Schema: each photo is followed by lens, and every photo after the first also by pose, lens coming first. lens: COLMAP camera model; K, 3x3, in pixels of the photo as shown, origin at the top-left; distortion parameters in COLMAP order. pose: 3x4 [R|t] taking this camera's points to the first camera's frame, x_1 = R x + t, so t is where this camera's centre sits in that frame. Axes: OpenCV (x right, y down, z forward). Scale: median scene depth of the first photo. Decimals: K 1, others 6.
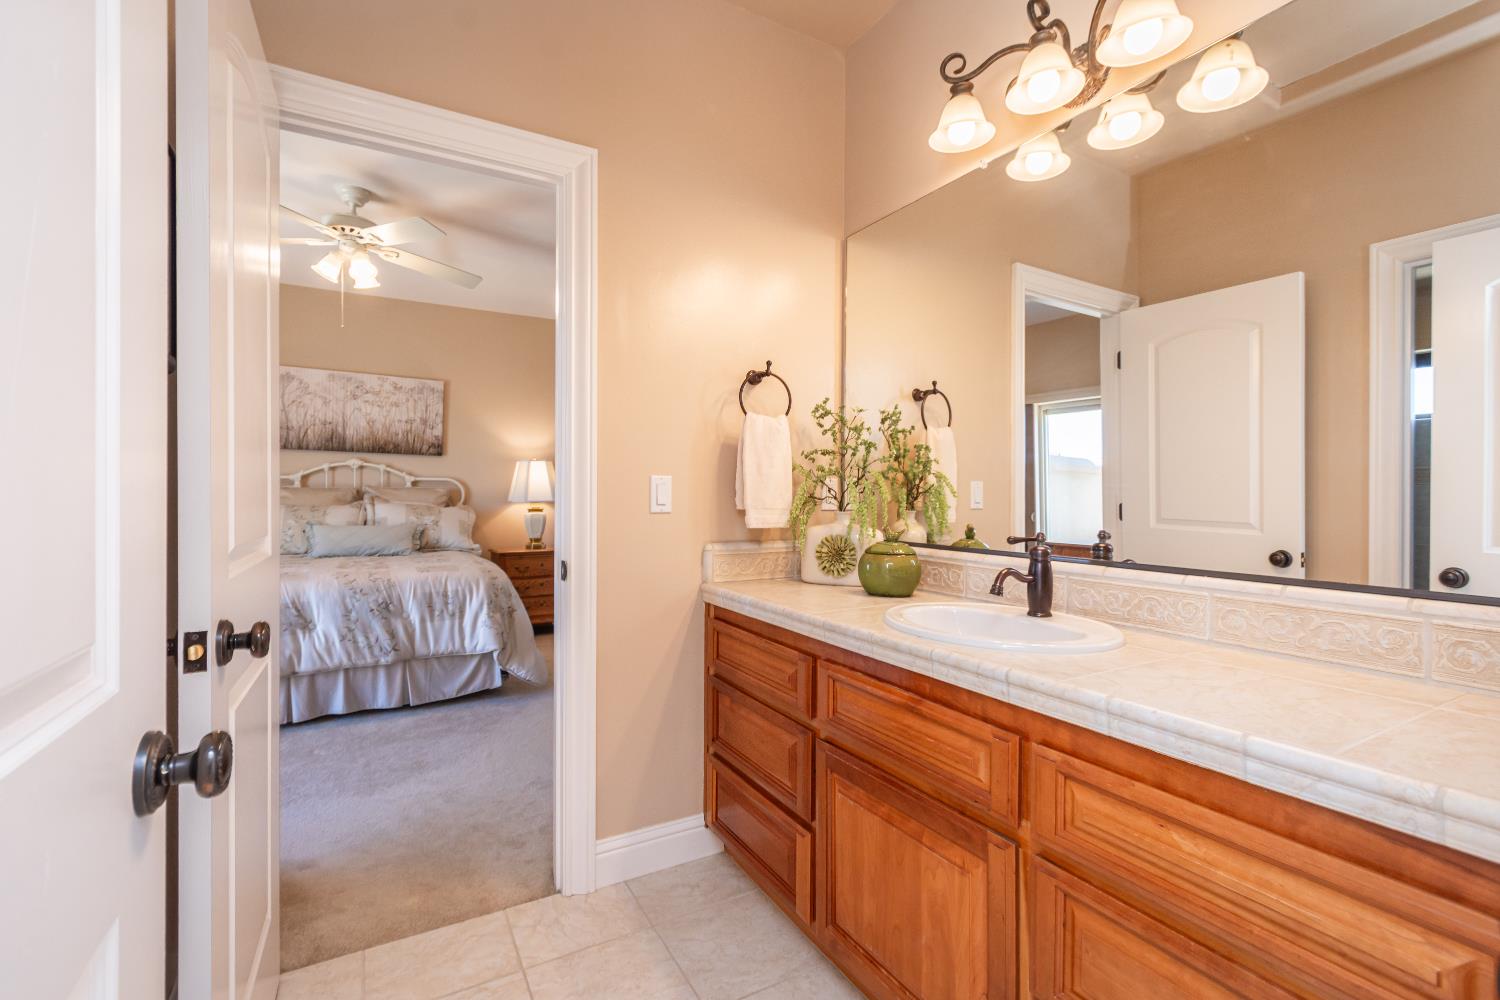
lens RADIAL K [[665.5, 0, 751.2], [0, 665.5, 494.1], [0, 0, 1]] dist [-0.001257, -0.000150]
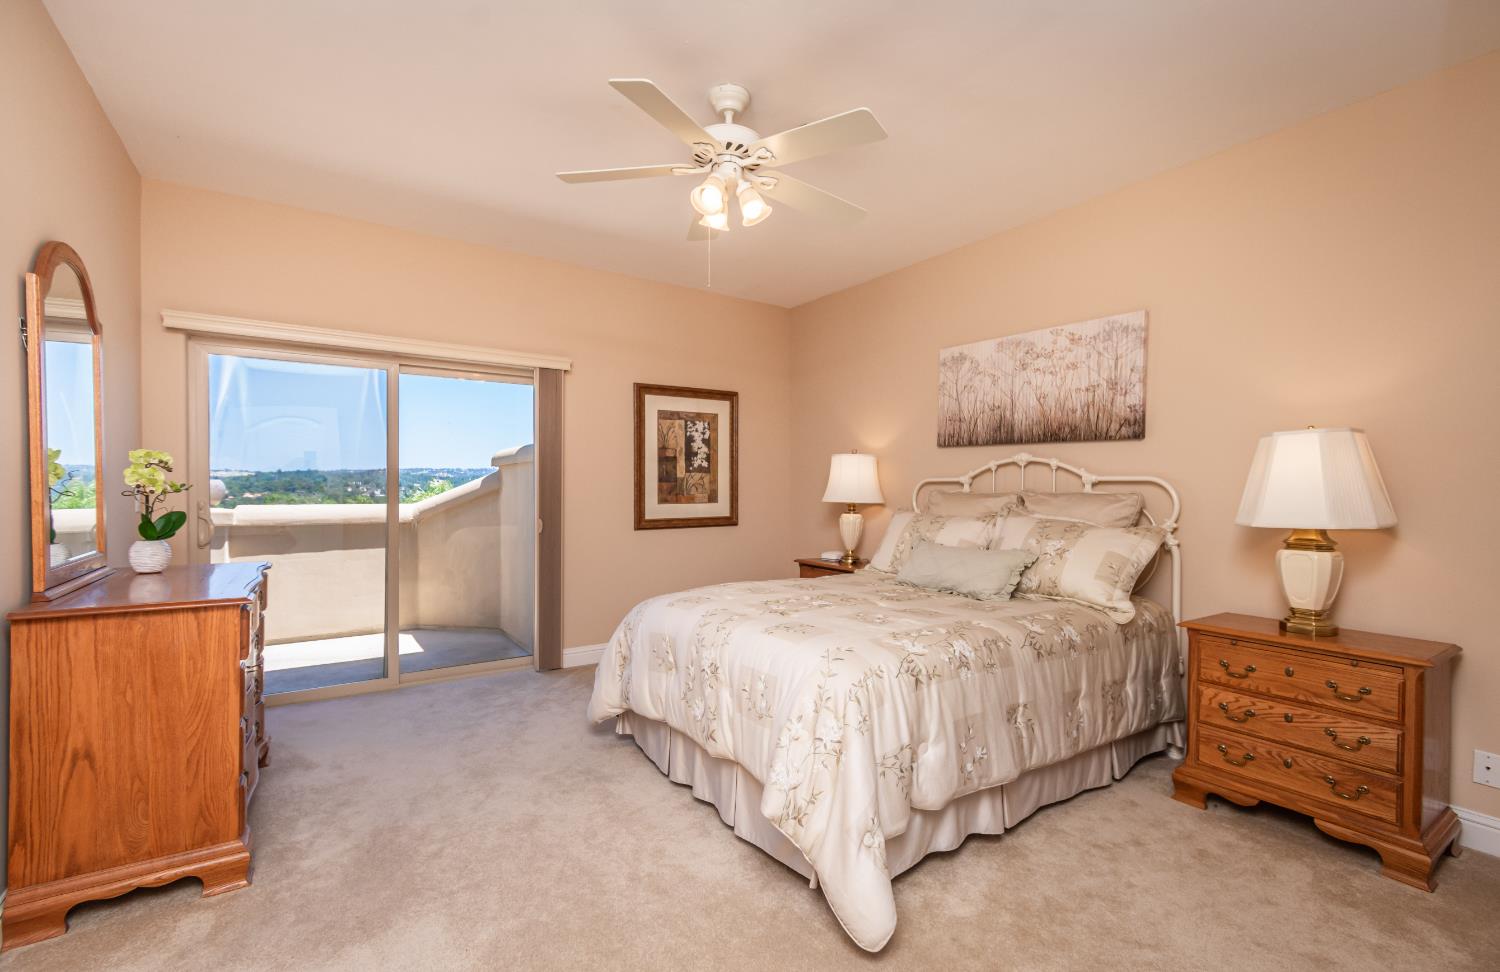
lens RADIAL K [[652.6, 0, 748.8], [0, 652.6, 494.8], [0, 0, 1]] dist [0.001130, 0.000034]
pose [[0.062261, 0.008649, -0.998022, 0.089981], [-0.005309, 0.999951, 0.008335, -0.011590], [0.998046, 0.004779, 0.062304, 0.653200]]
